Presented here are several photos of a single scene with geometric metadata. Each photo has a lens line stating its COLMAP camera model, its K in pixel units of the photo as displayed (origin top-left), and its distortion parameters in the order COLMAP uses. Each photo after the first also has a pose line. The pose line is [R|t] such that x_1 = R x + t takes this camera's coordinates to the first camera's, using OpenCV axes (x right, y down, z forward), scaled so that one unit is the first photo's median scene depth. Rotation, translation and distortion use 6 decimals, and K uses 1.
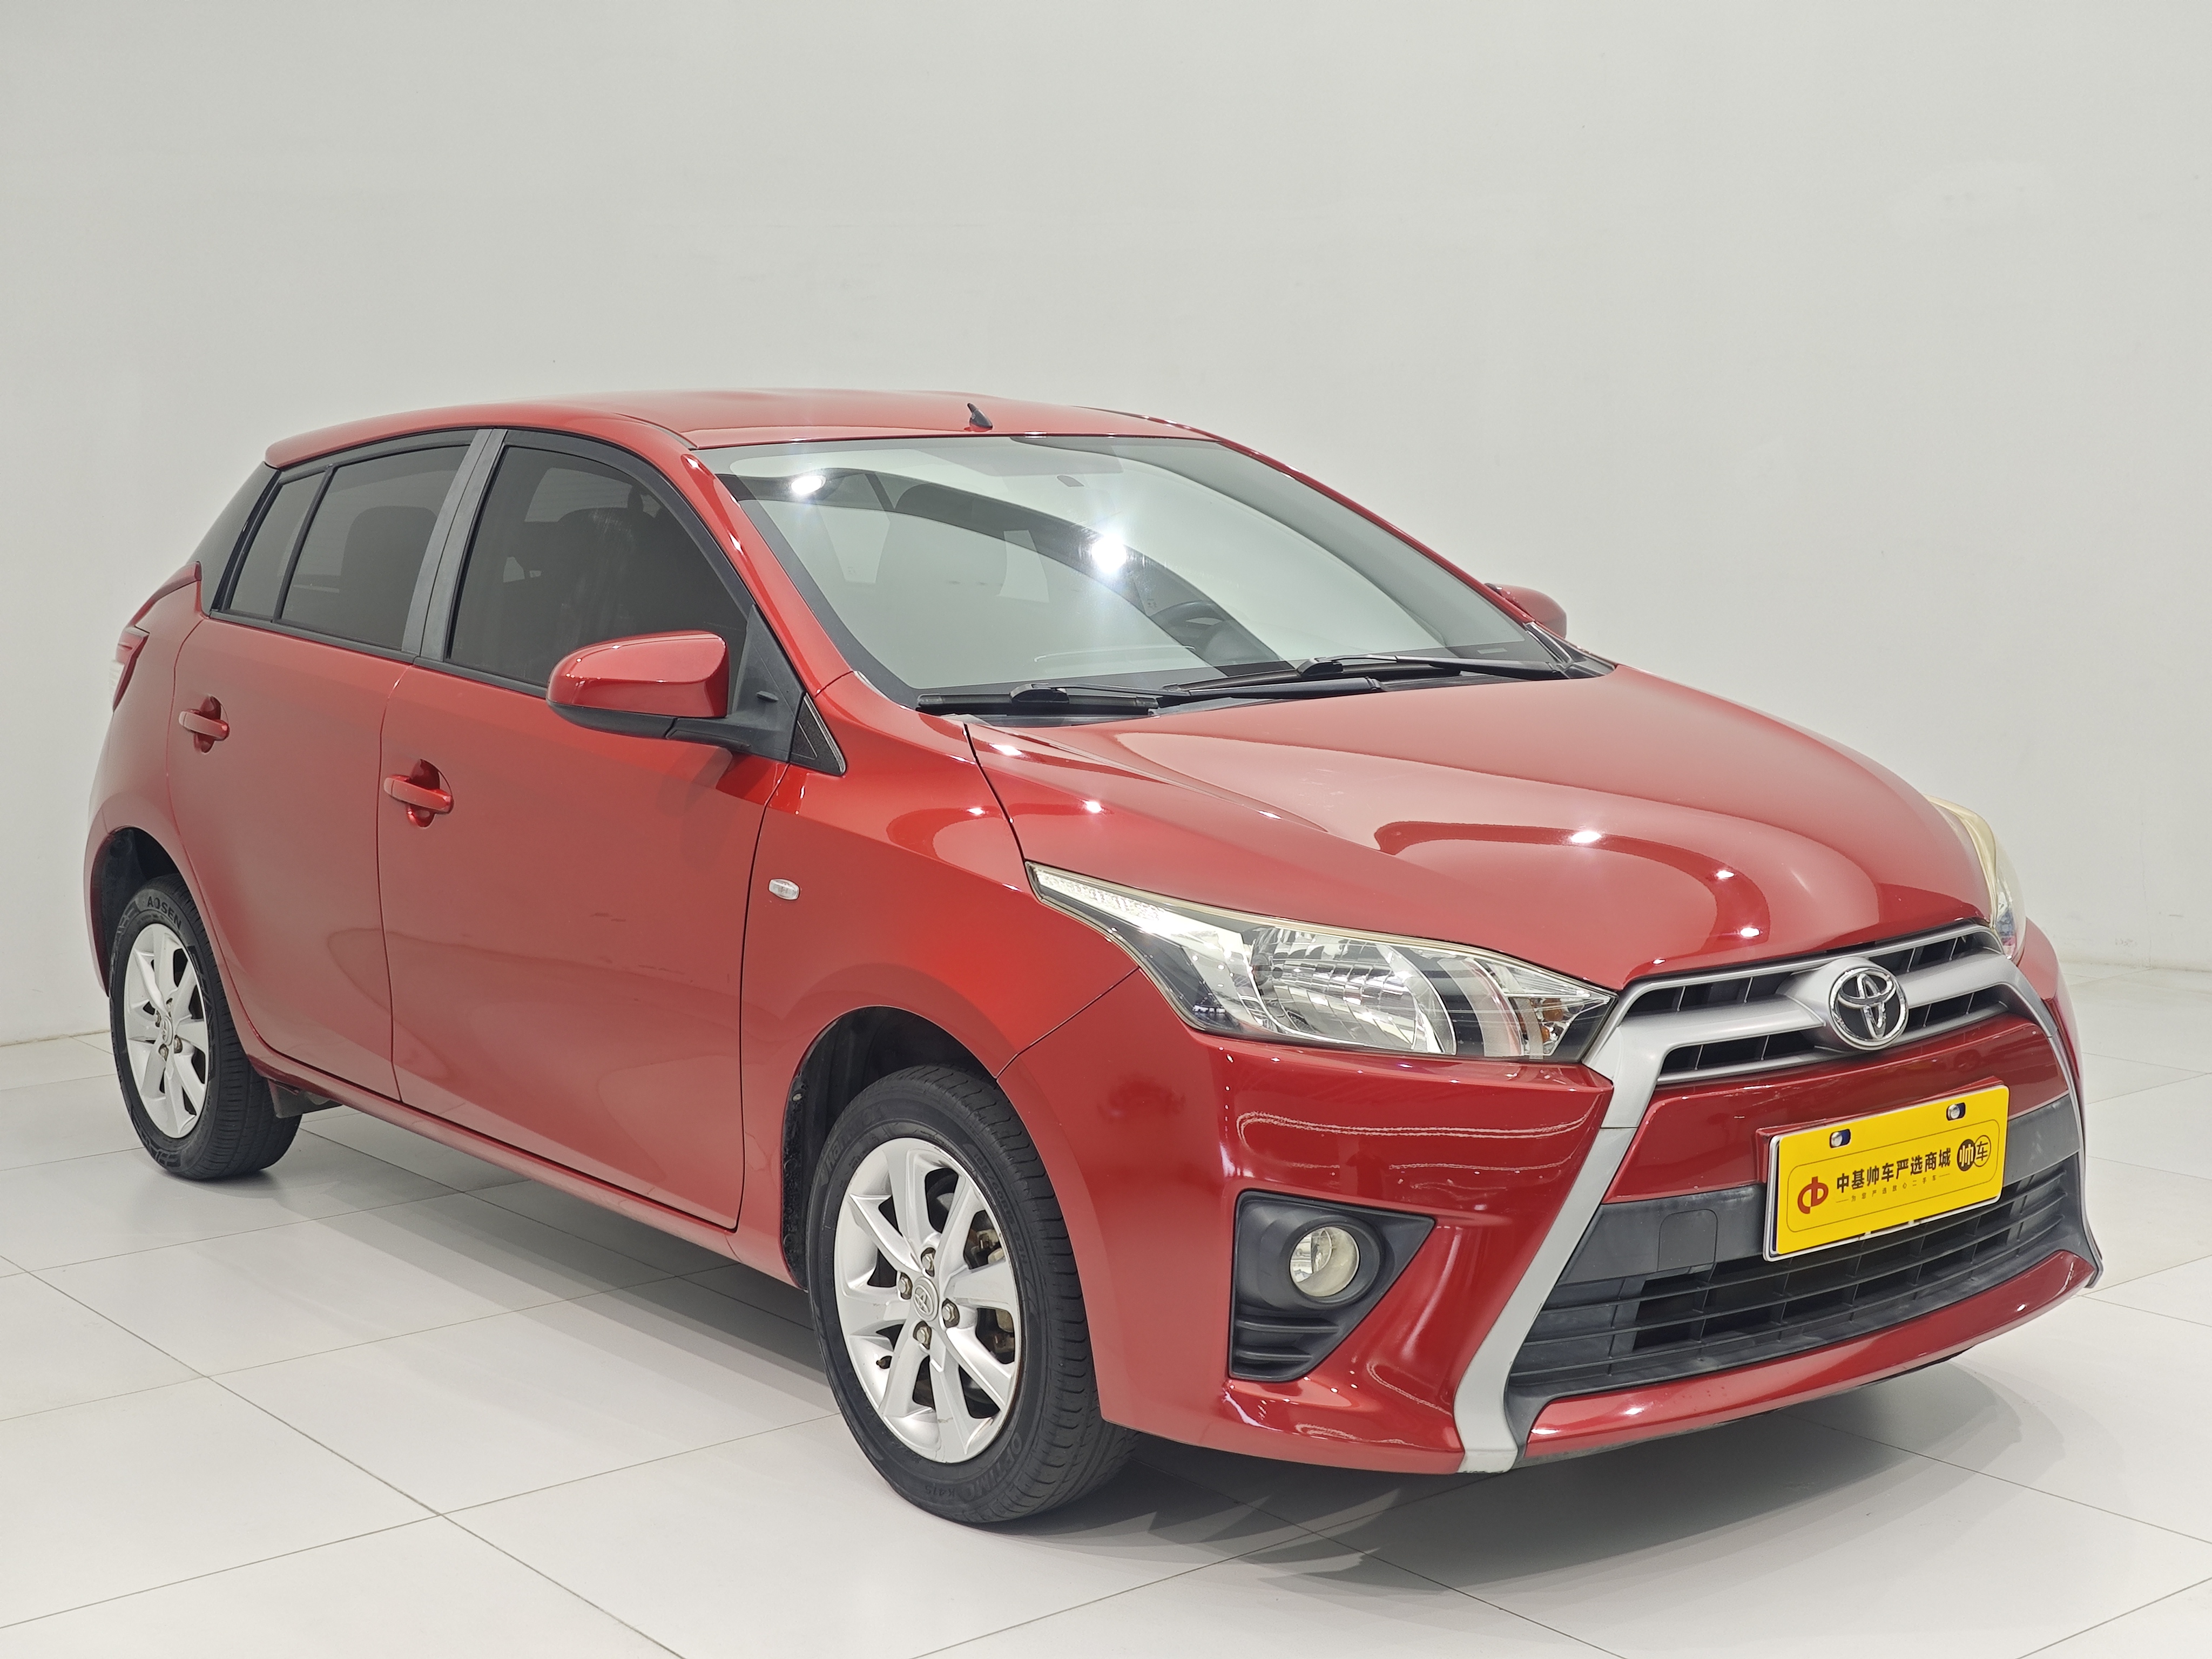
lens RADIAL K [[2910.5, 0, 1106.0], [0, 2910.5, 829.5], [0, 0, 1]] dist [0.278797, -1.413763]
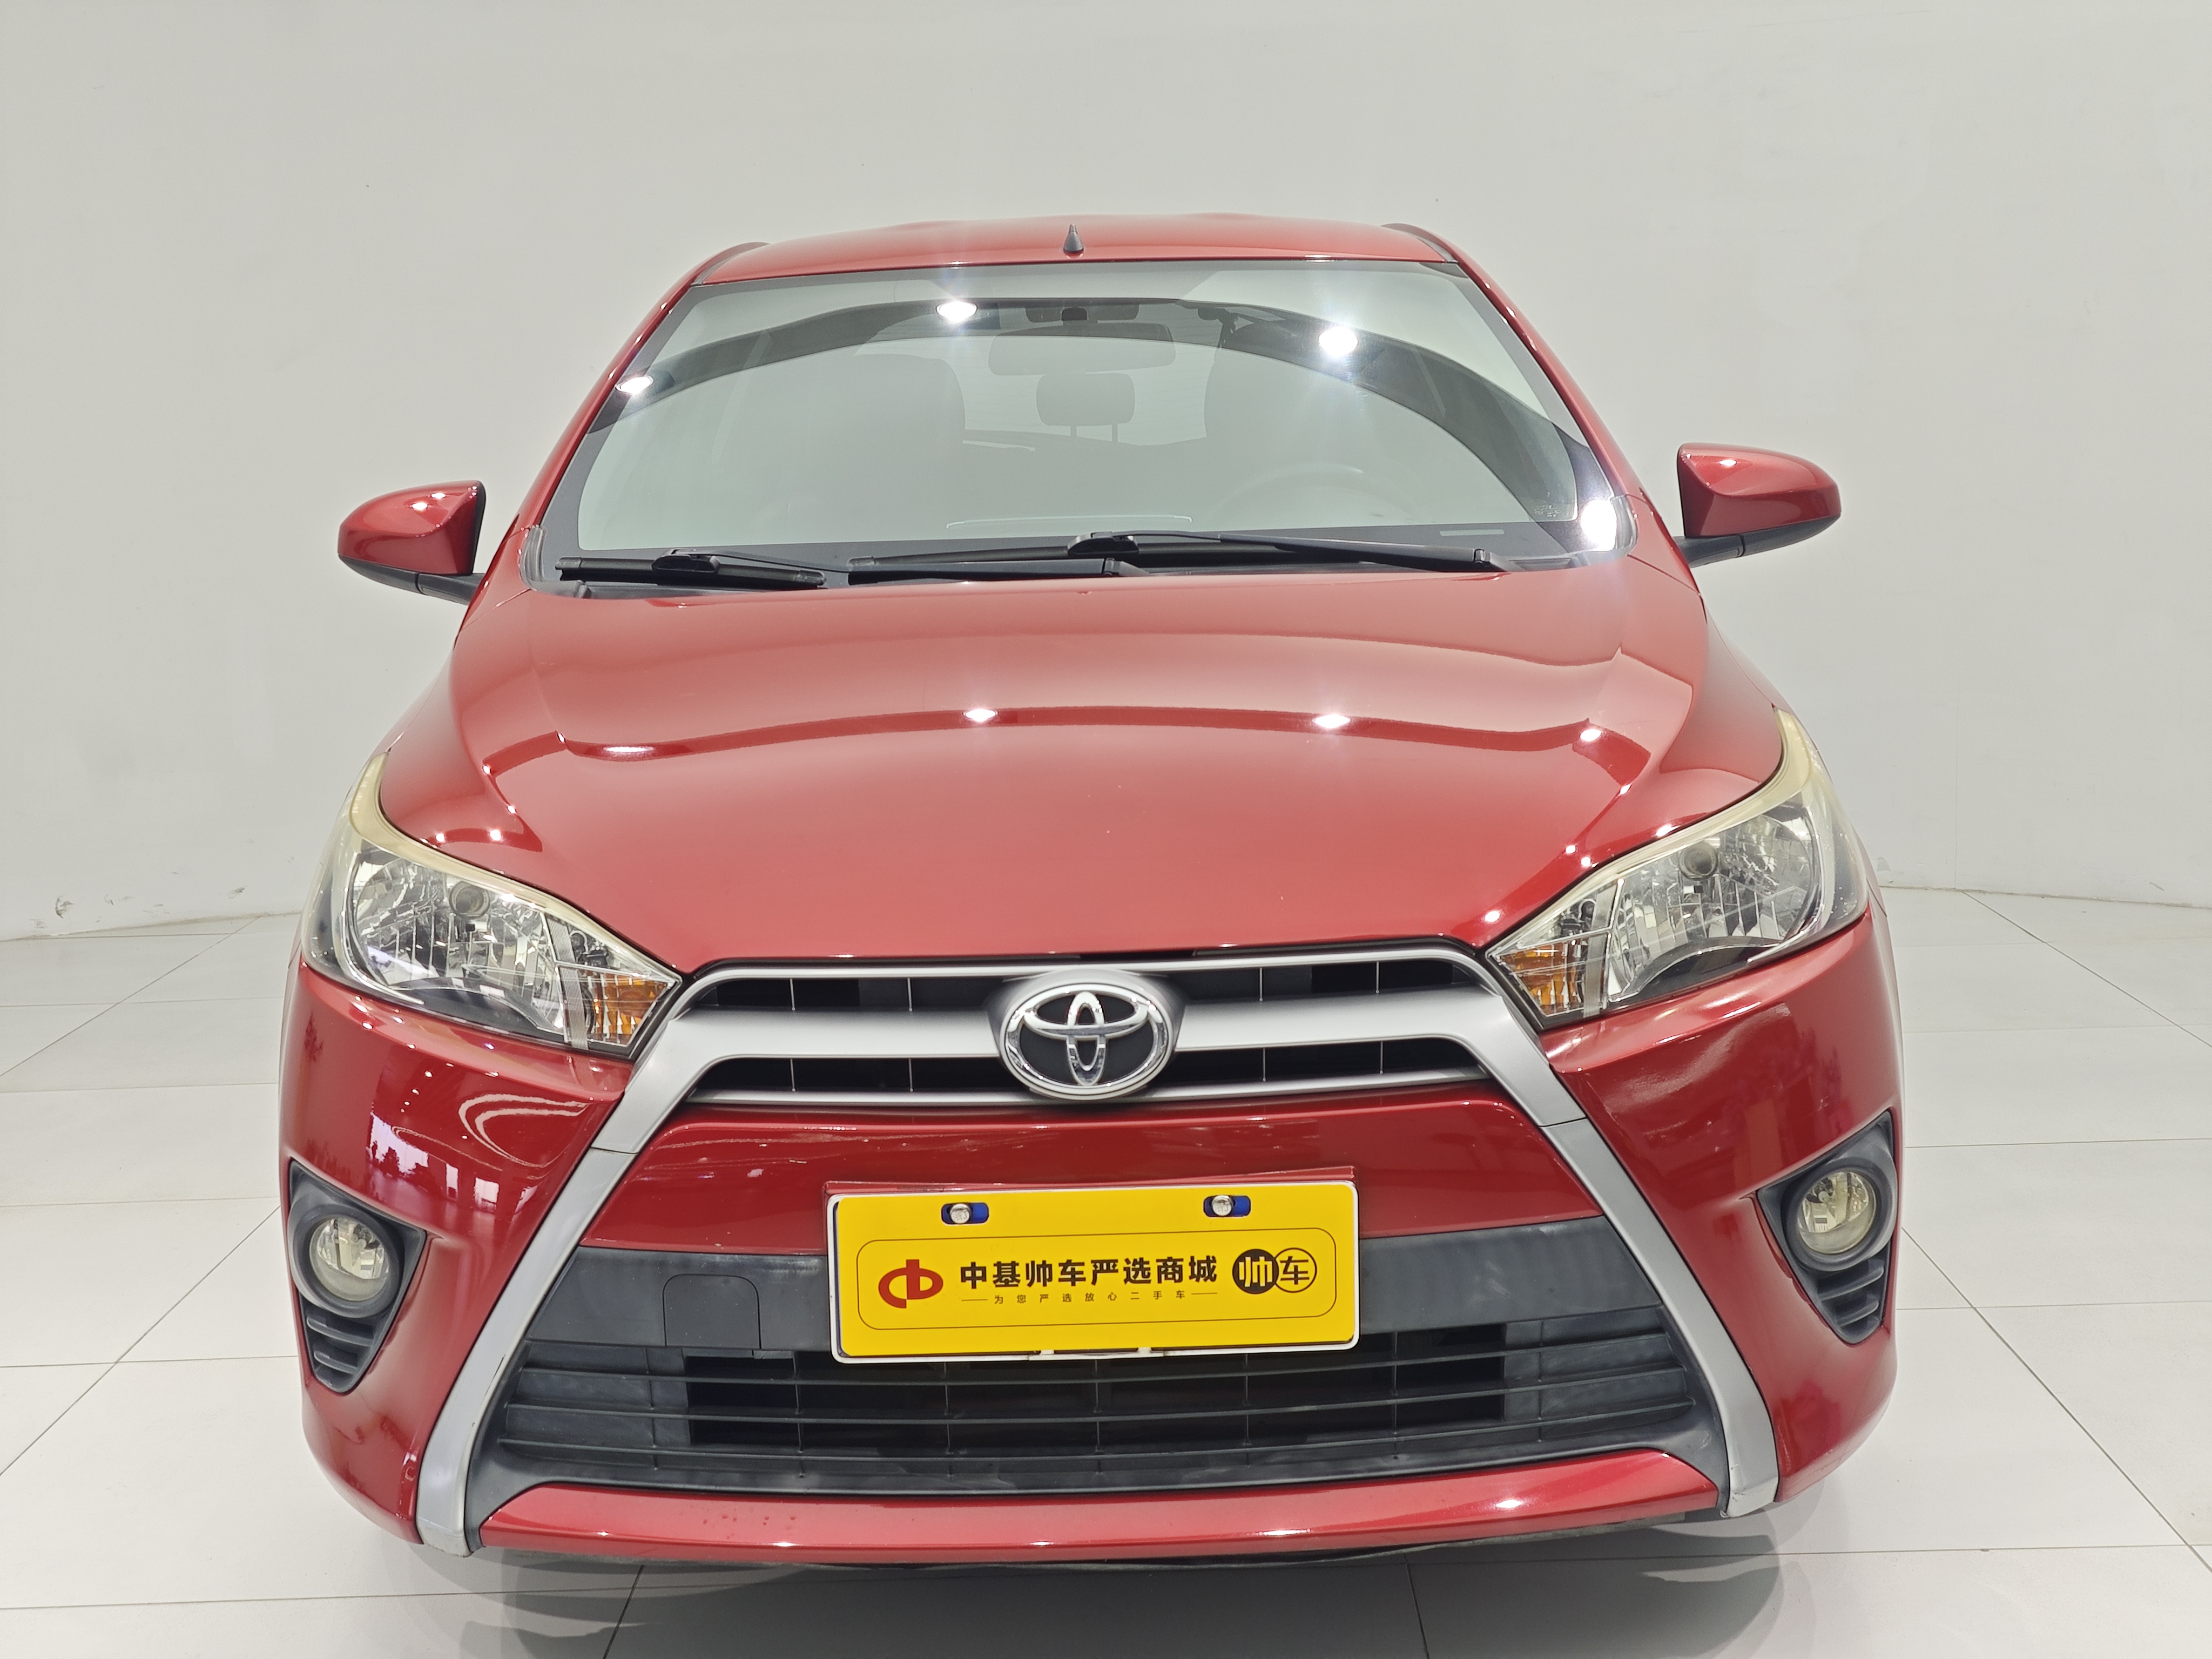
lens RADIAL K [[2910.5, 0, 1106.0], [0, 2910.5, 829.5], [0, 0, 1]] dist [0.278797, -1.413763]
pose [[0.793285, 0.087192, -0.602574, 0.692312], [-0.059397, 0.996055, 0.065933, -0.037406], [0.605946, -0.016513, 0.795335, 0.449573]]
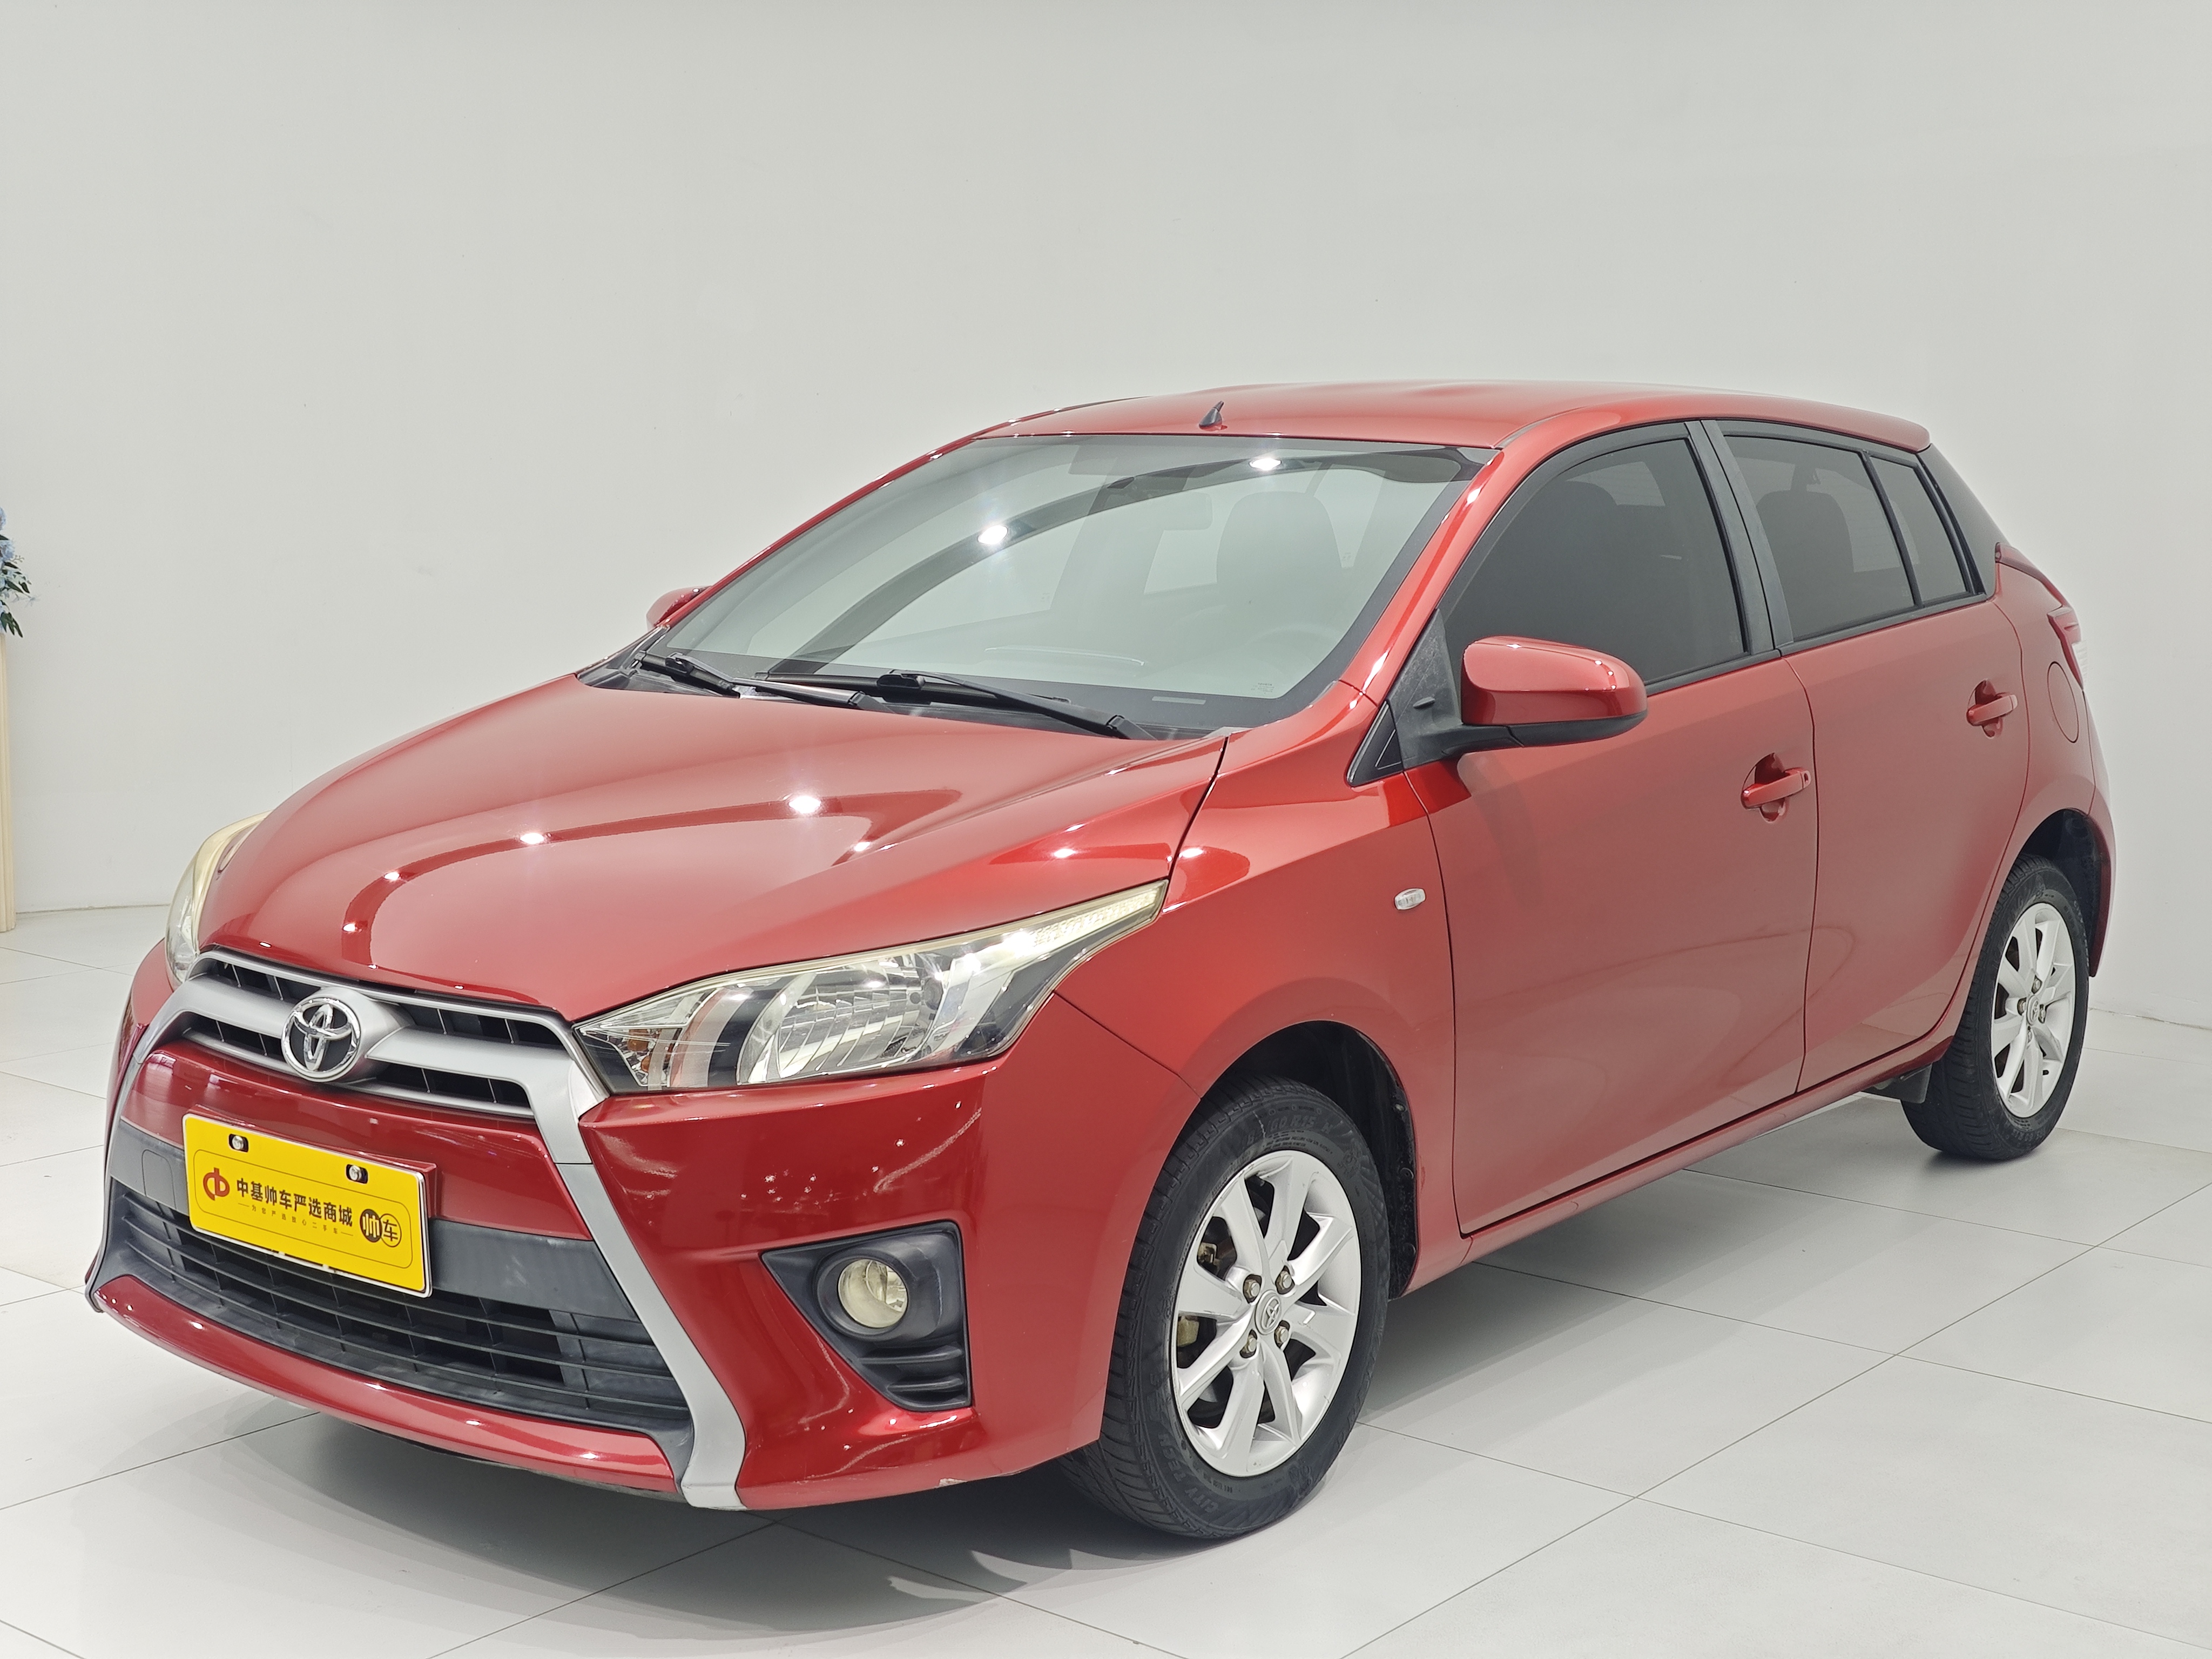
lens RADIAL K [[2910.5, 0, 1106.0], [0, 2910.5, 829.5], [0, 0, 1]] dist [0.278797, -1.413763]
pose [[0.249283, 0.156271, -0.955739, 1.279443], [-0.134433, 0.982924, 0.125652, -0.171240], [0.959055, 0.097160, 0.266034, 0.996162]]
